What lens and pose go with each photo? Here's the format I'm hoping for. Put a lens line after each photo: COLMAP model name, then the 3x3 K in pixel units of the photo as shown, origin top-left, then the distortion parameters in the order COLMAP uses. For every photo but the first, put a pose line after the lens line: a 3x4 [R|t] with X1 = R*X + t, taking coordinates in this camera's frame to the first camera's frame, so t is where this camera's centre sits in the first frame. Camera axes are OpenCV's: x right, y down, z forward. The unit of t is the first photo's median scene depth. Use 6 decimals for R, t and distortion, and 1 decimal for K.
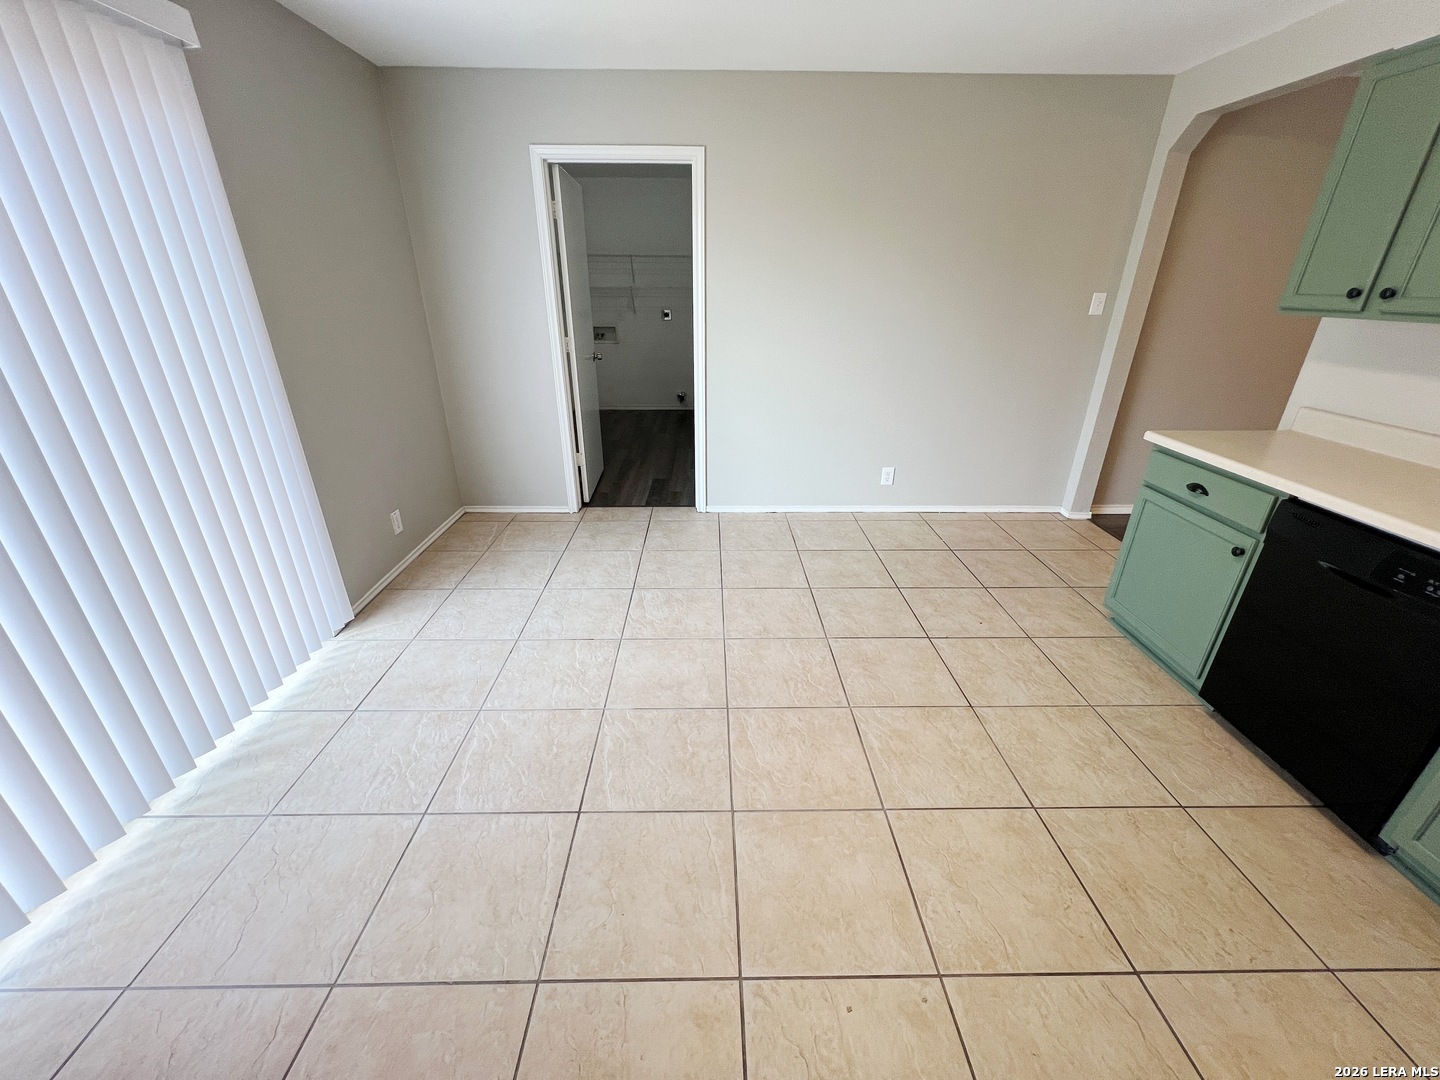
lens RADIAL K [[575.9, 0, 719.2], [0, 575.9, 539.2], [0, 0, 1]] dist [-0.000928, 0.000340]
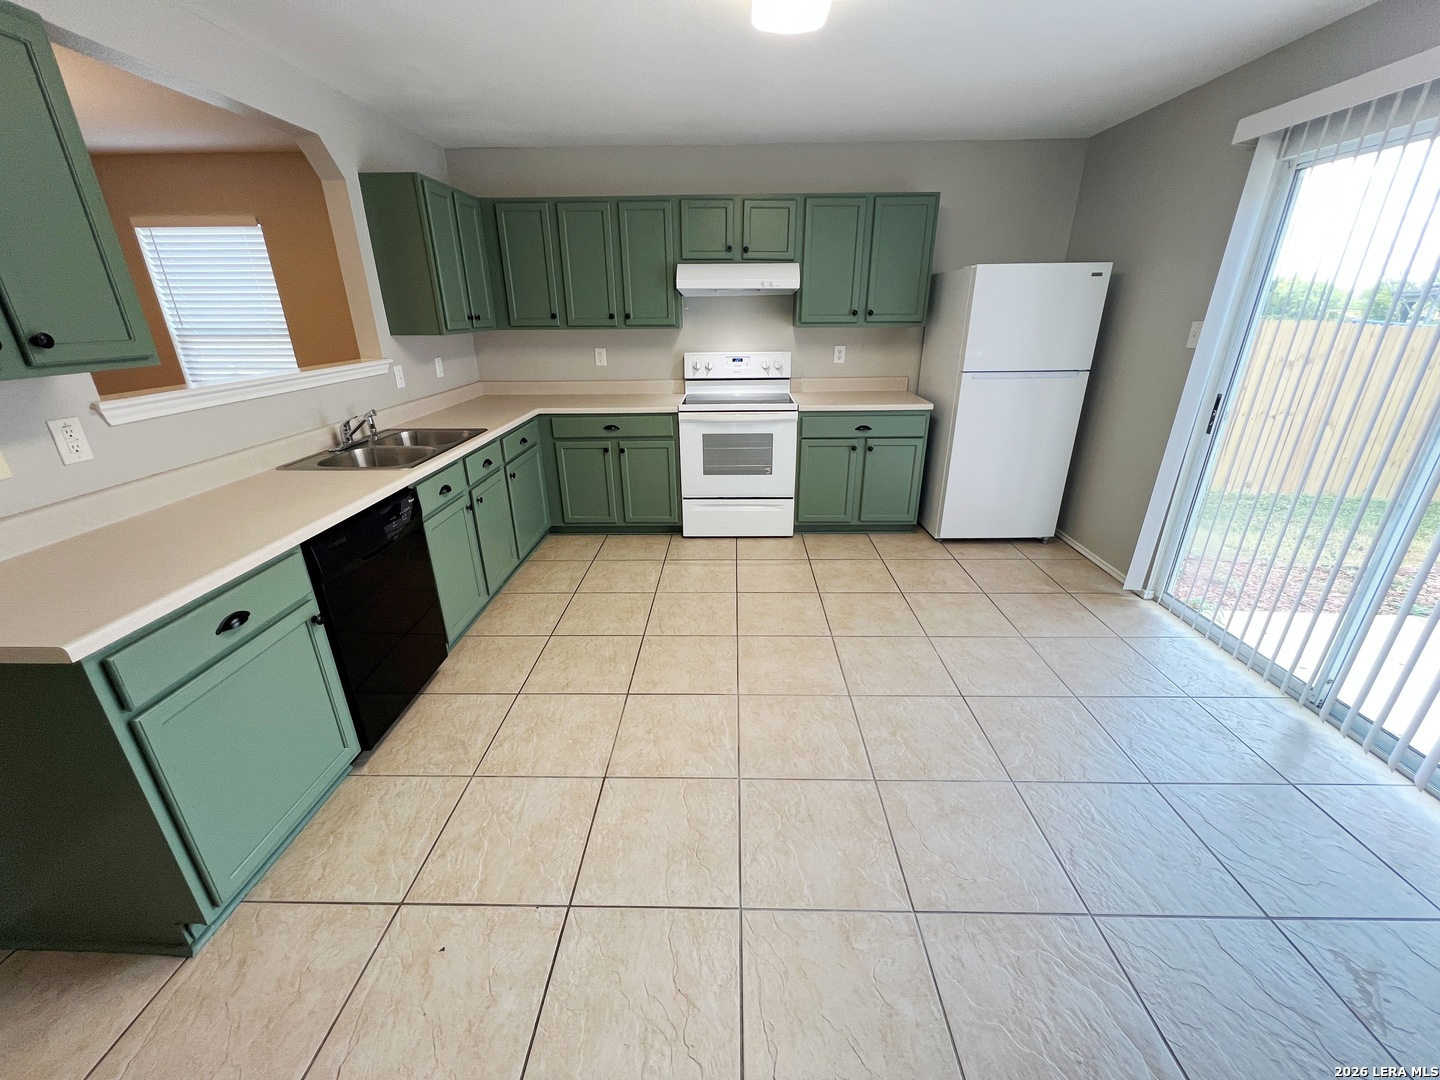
lens RADIAL K [[575.9, 0, 719.2], [0, 575.9, 539.2], [0, 0, 1]] dist [-0.000928, 0.000340]
pose [[-0.999124, -0.012416, 0.039958, 0.229726], [0.020142, 0.694328, 0.719376, -0.631881], [-0.036675, 0.719551, -0.693470, 1.377589]]
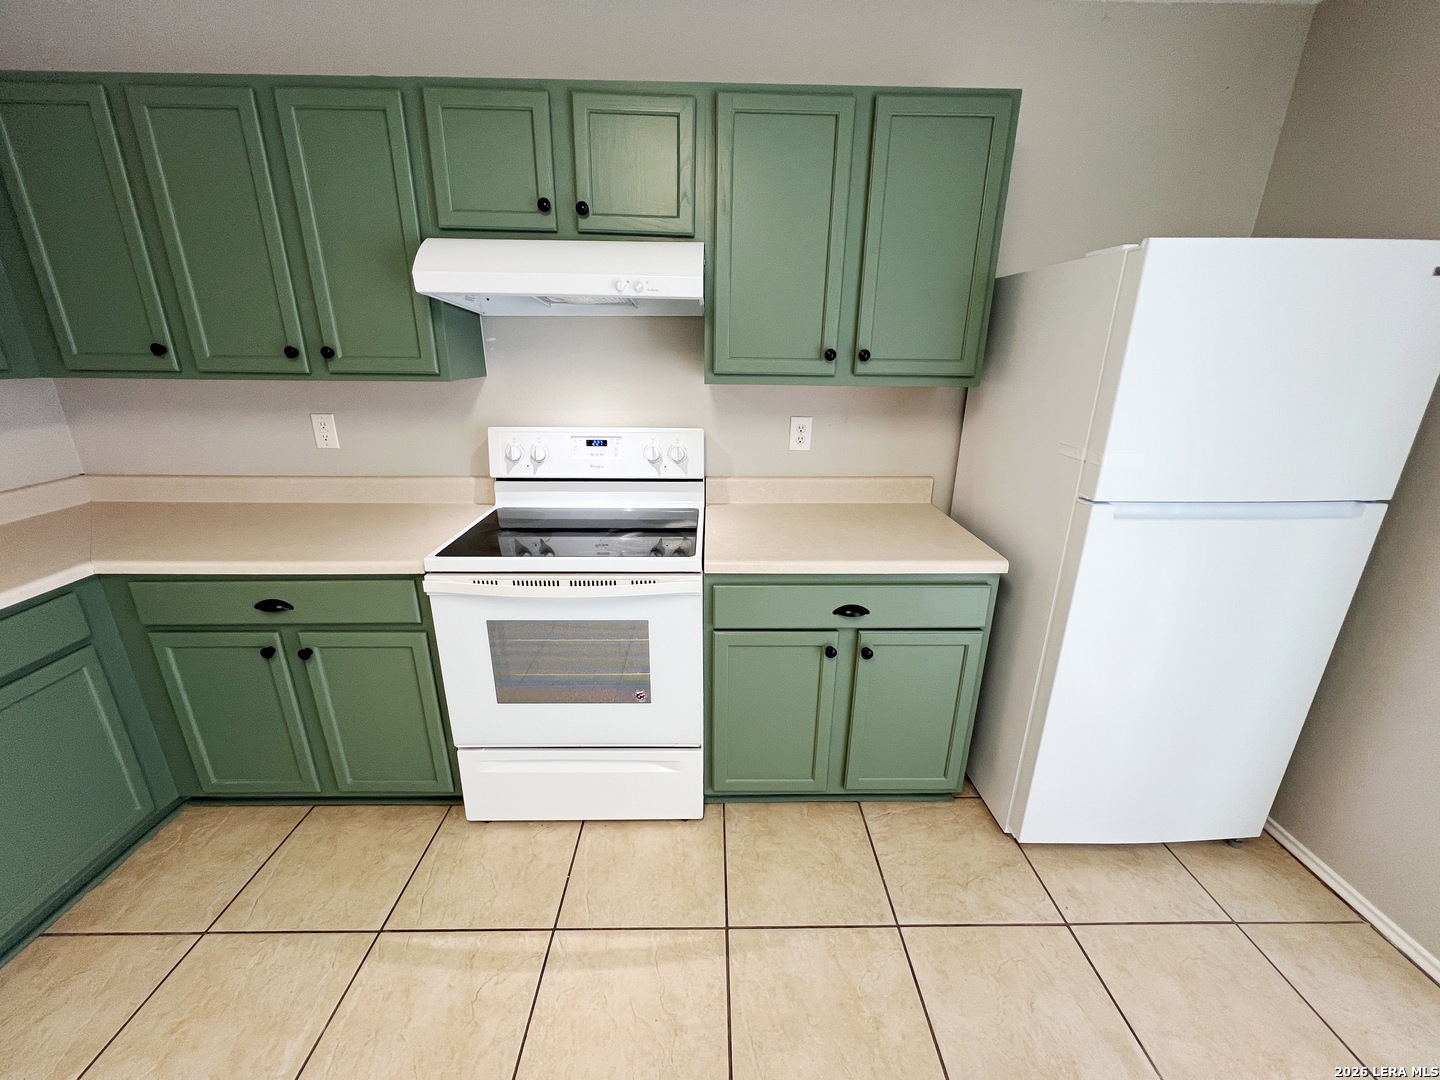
lens RADIAL K [[581.1, 0, 718.4], [0, 581.1, 540.7], [0, 0, 1]] dist [-0.000135, 0.000061]
pose [[-0.999878, -0.015635, -0.000695, 0.049358], [-0.011915, 0.731688, 0.681535, -0.204095], [-0.010148, 0.681460, -0.731785, 0.426887]]
